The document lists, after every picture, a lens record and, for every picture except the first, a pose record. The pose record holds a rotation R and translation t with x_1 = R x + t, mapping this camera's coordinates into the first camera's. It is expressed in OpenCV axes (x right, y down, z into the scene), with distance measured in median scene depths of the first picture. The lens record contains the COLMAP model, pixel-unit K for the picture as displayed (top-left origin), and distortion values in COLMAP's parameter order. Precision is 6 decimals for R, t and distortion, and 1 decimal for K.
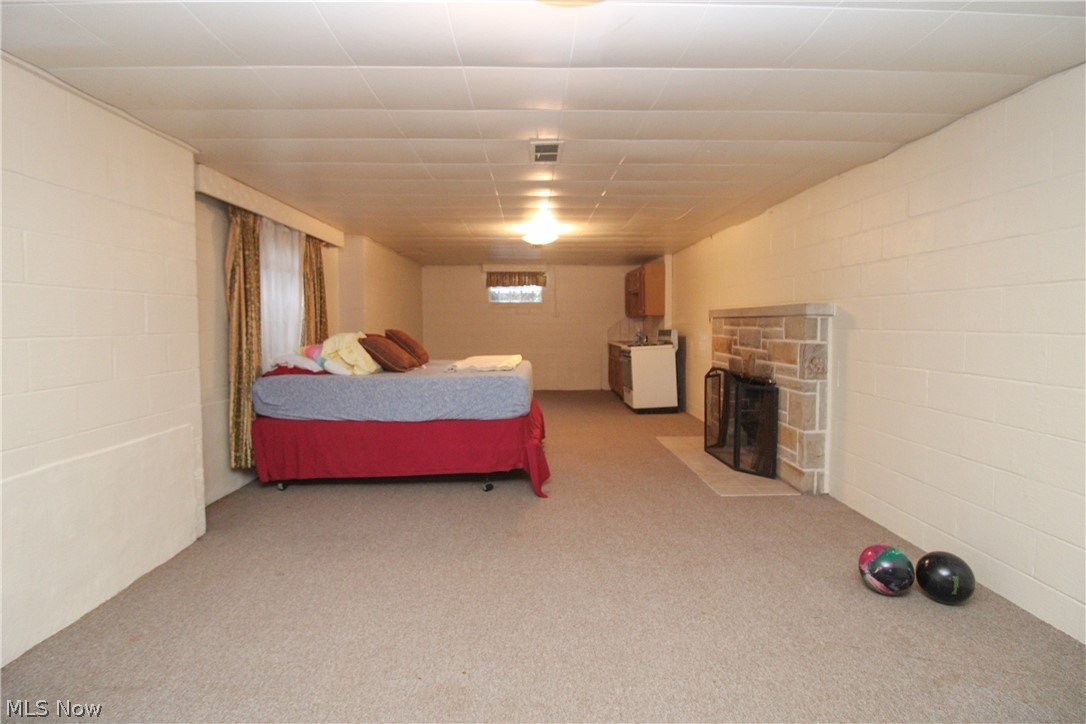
lens RADIAL K [[520.9, 0, 546.7], [0, 520.9, 345.0], [0, 0, 1]] dist [-0.002970, -0.009783]
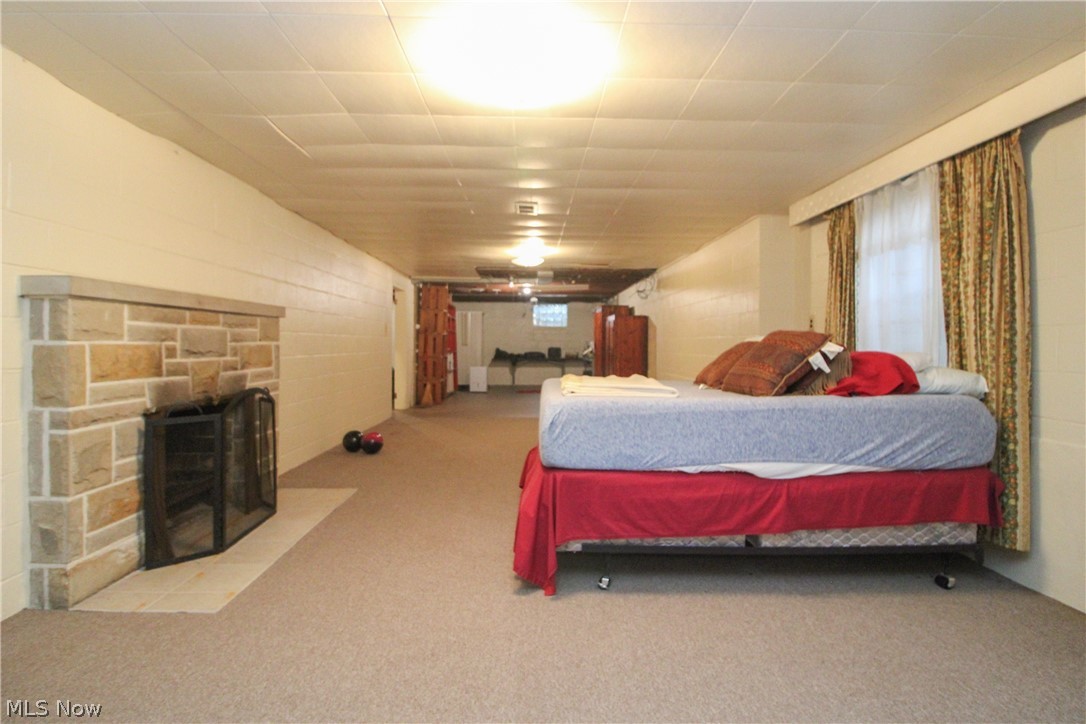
lens RADIAL K [[520.9, 0, 546.7], [0, 520.9, 345.0], [0, 0, 1]] dist [-0.002970, -0.009783]
pose [[-0.999985, -0.002245, 0.004960, -0.045543], [-0.002008, 0.998879, 0.047291, -0.046424], [-0.005061, 0.047280, -0.998869, 1.810860]]
